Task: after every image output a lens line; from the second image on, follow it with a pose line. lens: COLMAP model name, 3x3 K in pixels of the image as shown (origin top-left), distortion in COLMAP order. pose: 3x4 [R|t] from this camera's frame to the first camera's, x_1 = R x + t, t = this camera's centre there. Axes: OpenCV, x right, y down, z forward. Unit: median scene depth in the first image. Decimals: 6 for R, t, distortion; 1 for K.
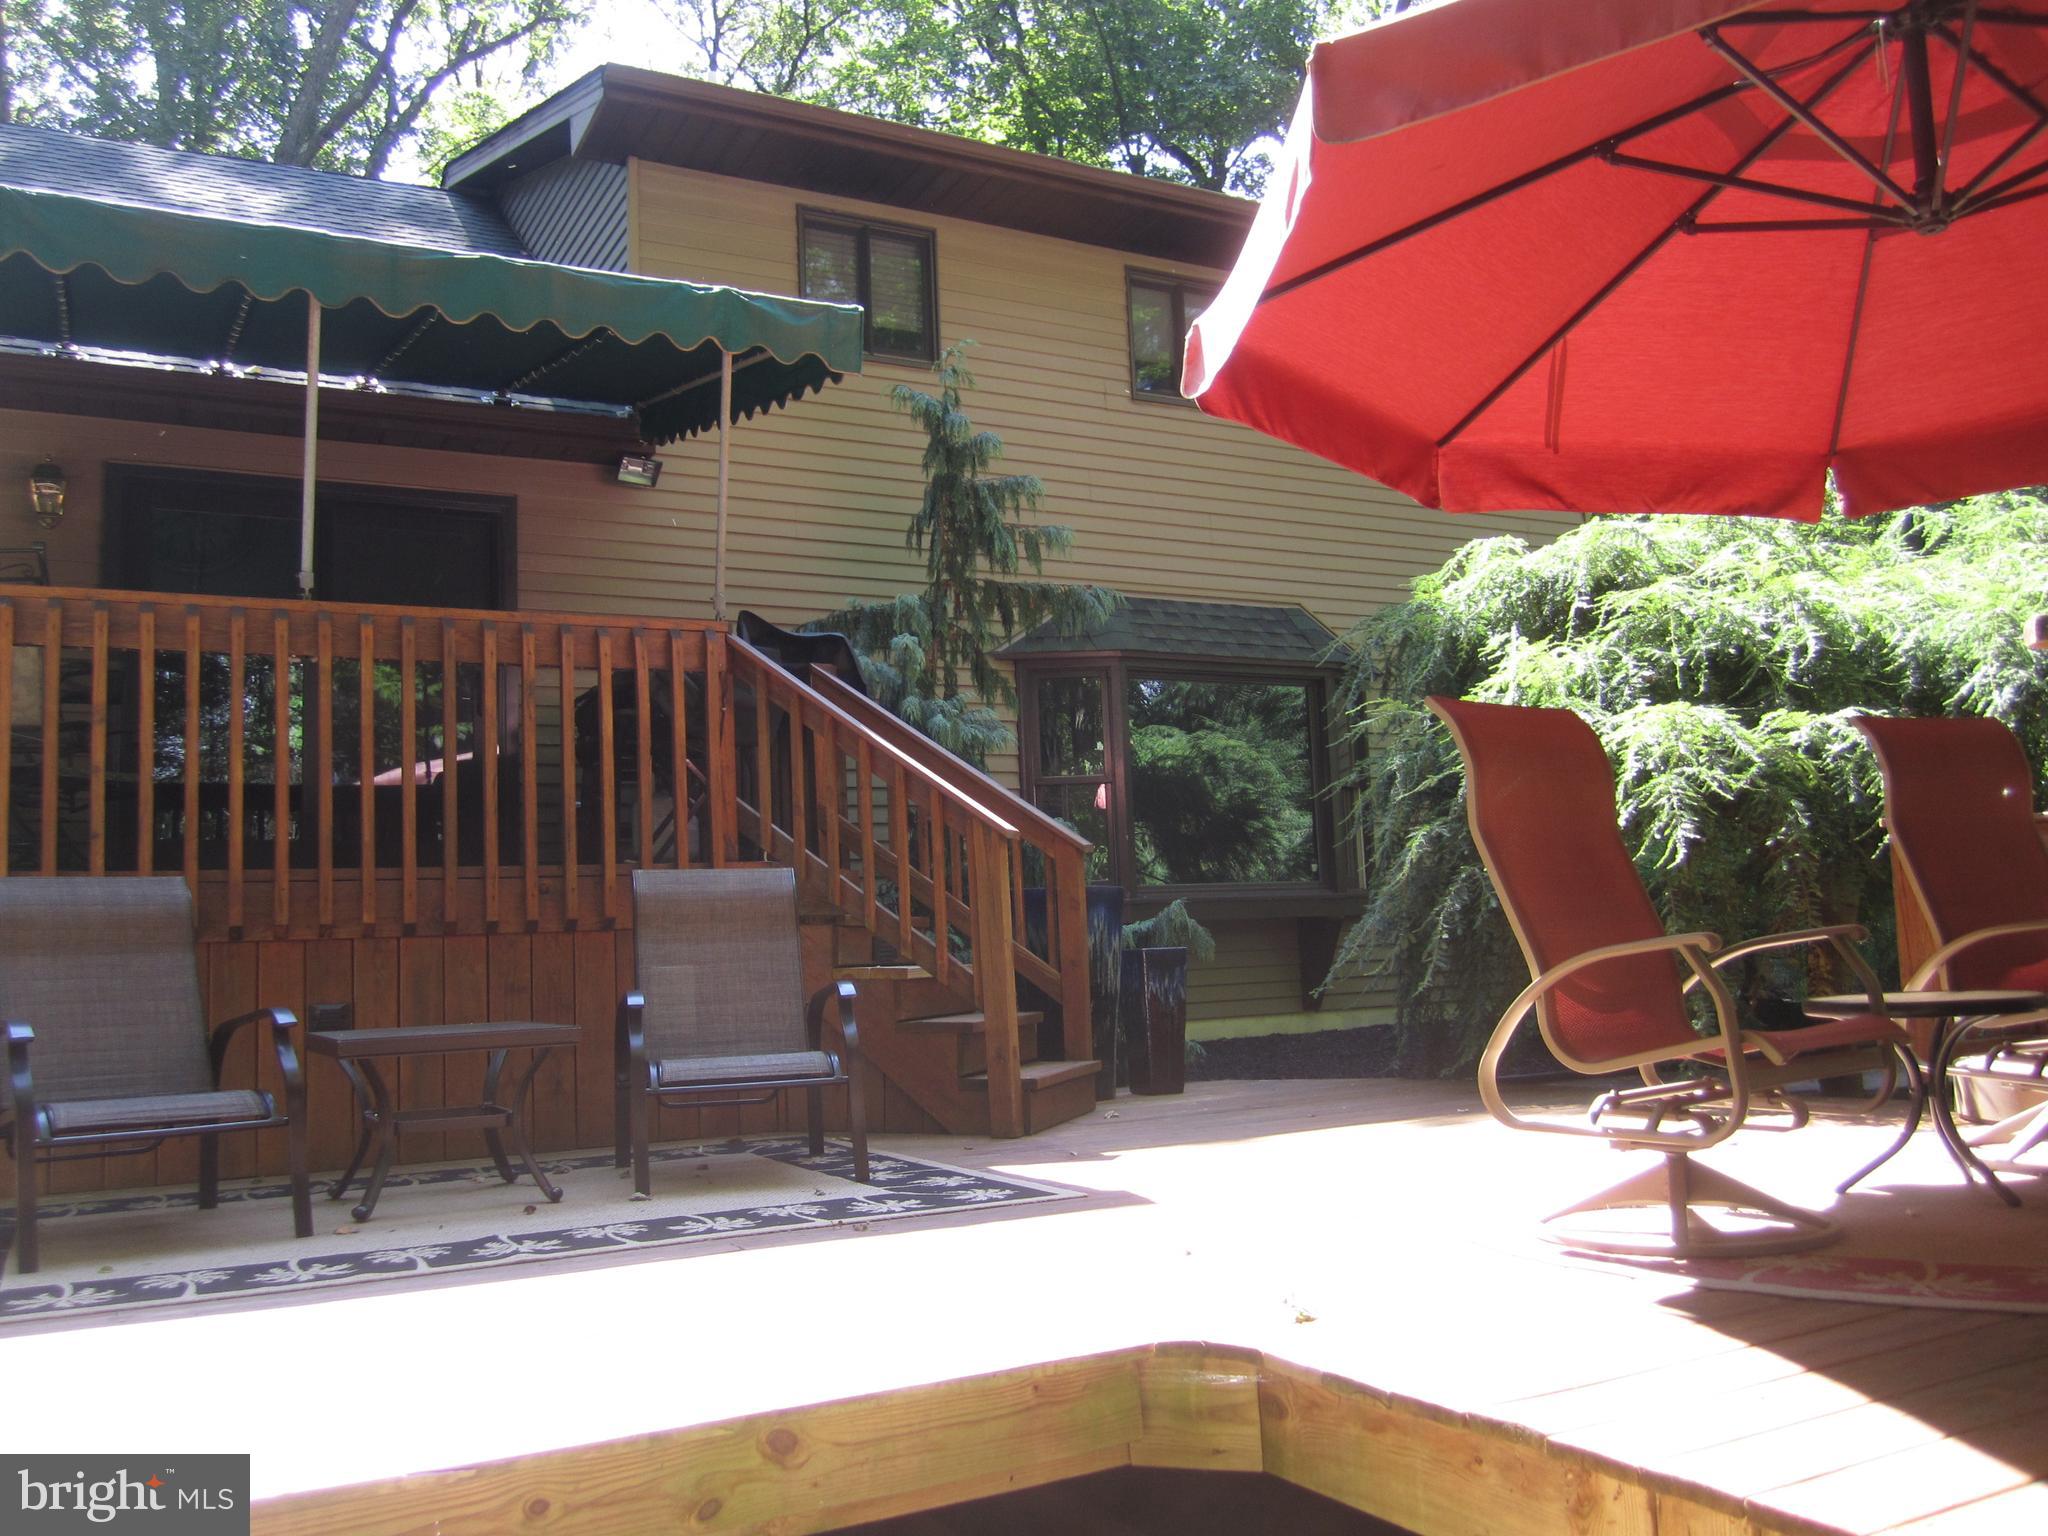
lens RADIAL K [[1686.8, 0, 1024.0], [0, 1686.8, 768.0], [0, 0, 1]] dist [-0.061337, -0.006431]
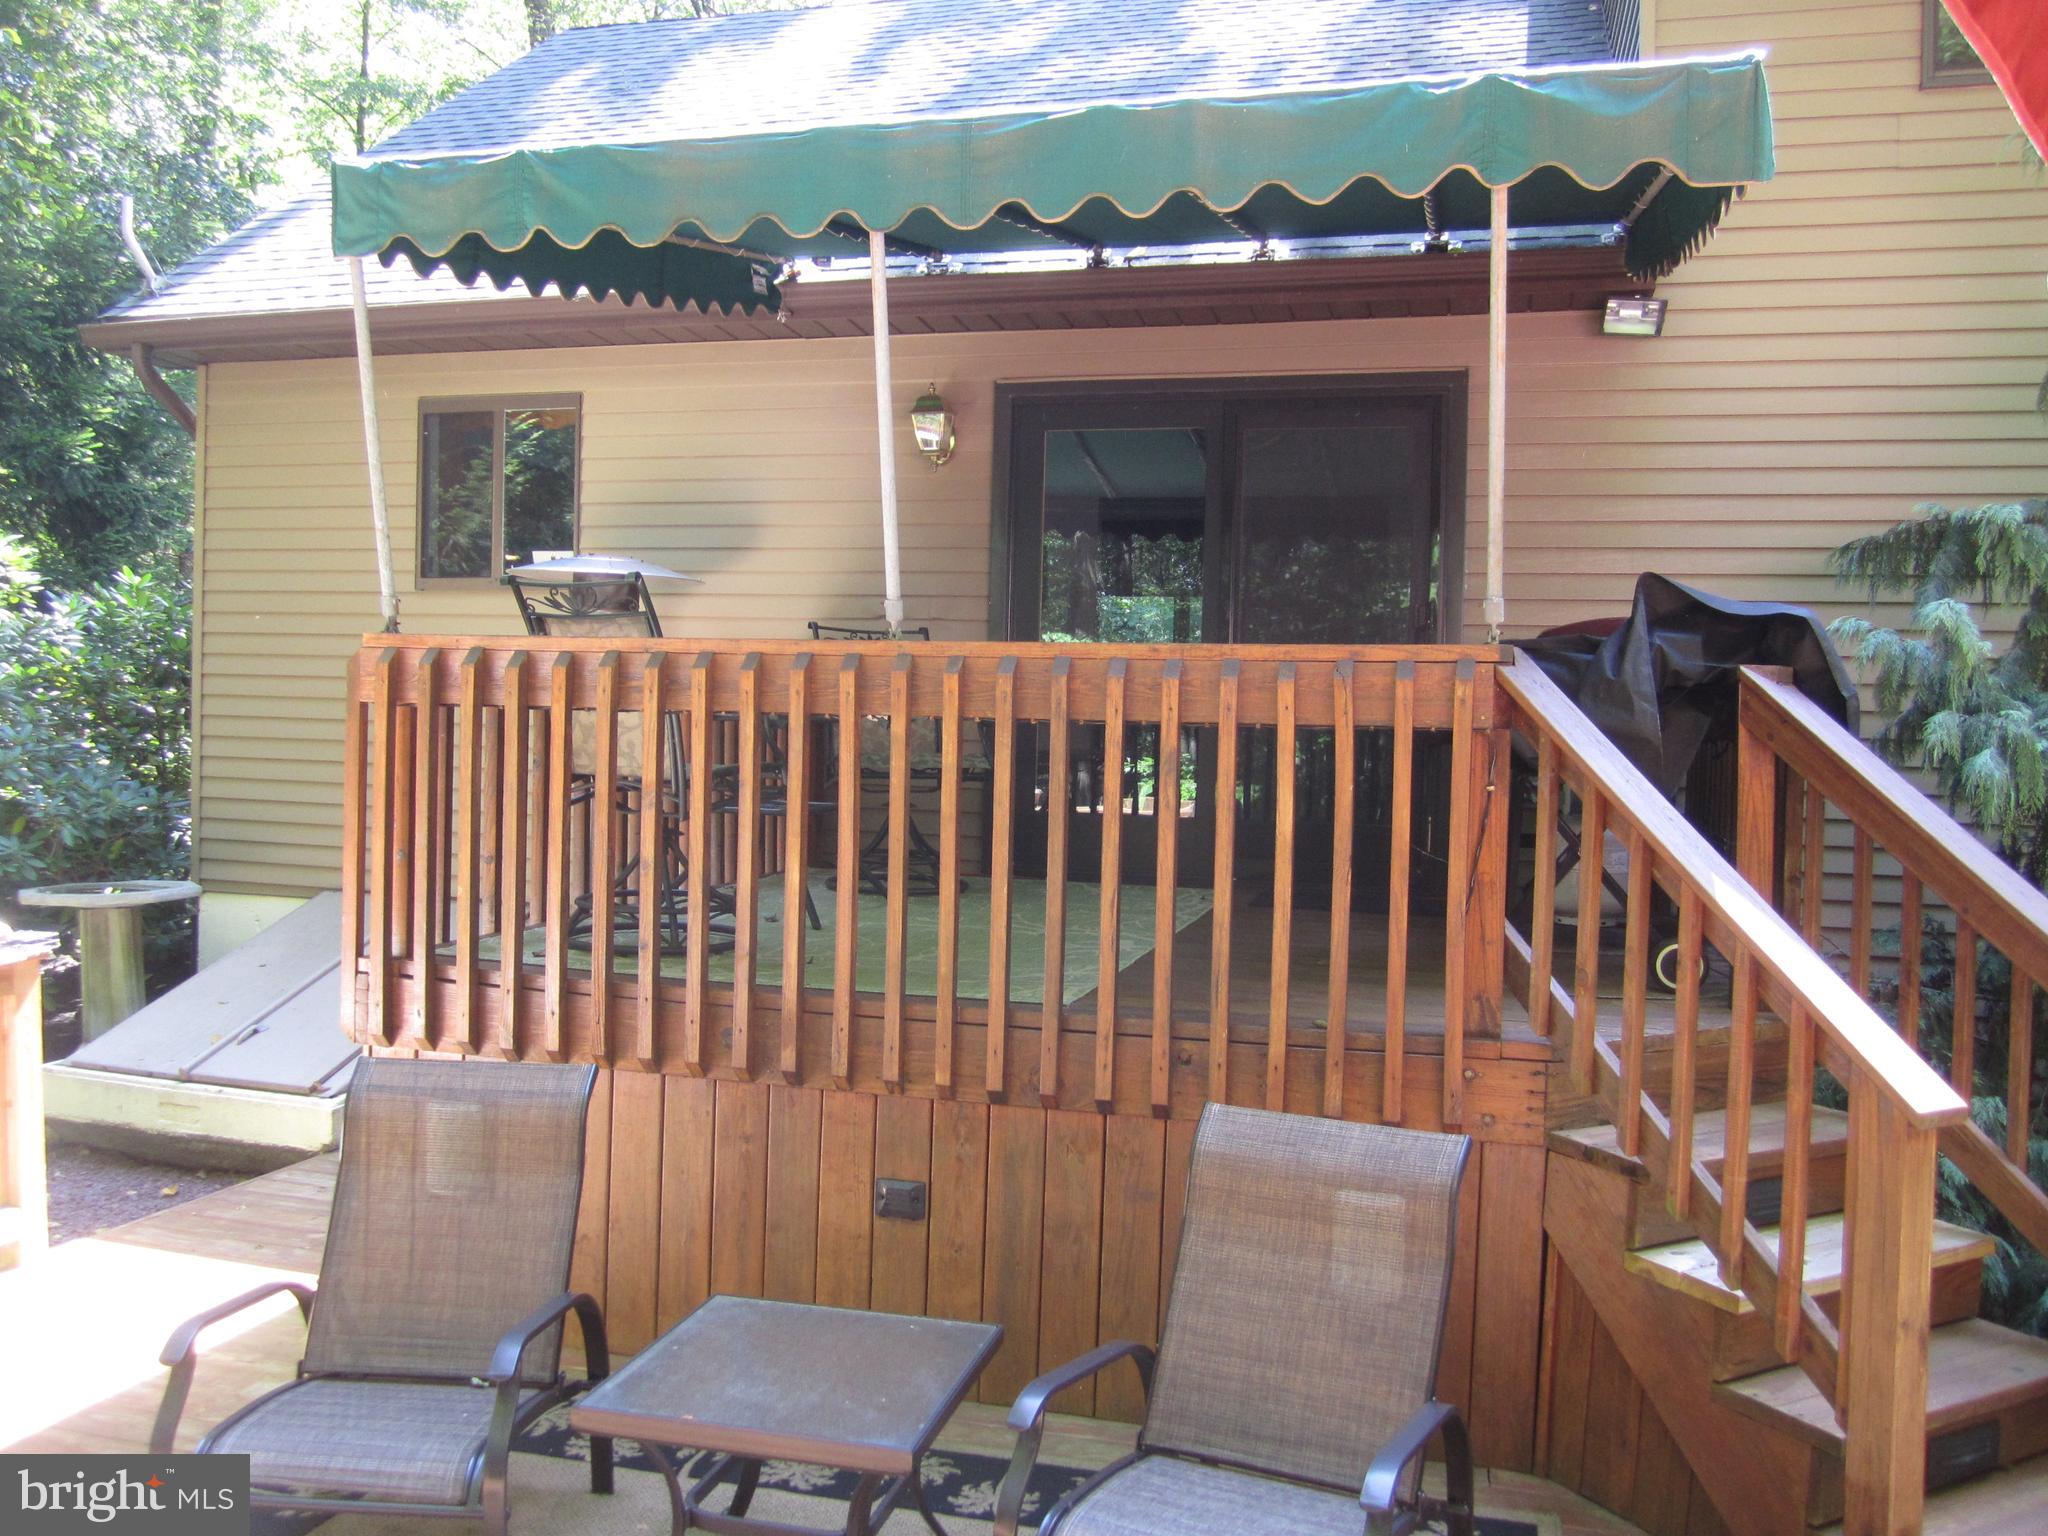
lens RADIAL K [[1686.8, 0, 1024.0], [0, 1686.8, 768.0], [0, 0, 1]] dist [-0.061337, -0.006431]
pose [[0.717946, 0.073221, -0.692237, 0.095113], [0.022428, 0.991503, 0.128137, -0.096279], [0.695737, -0.107521, 0.710204, 0.349074]]
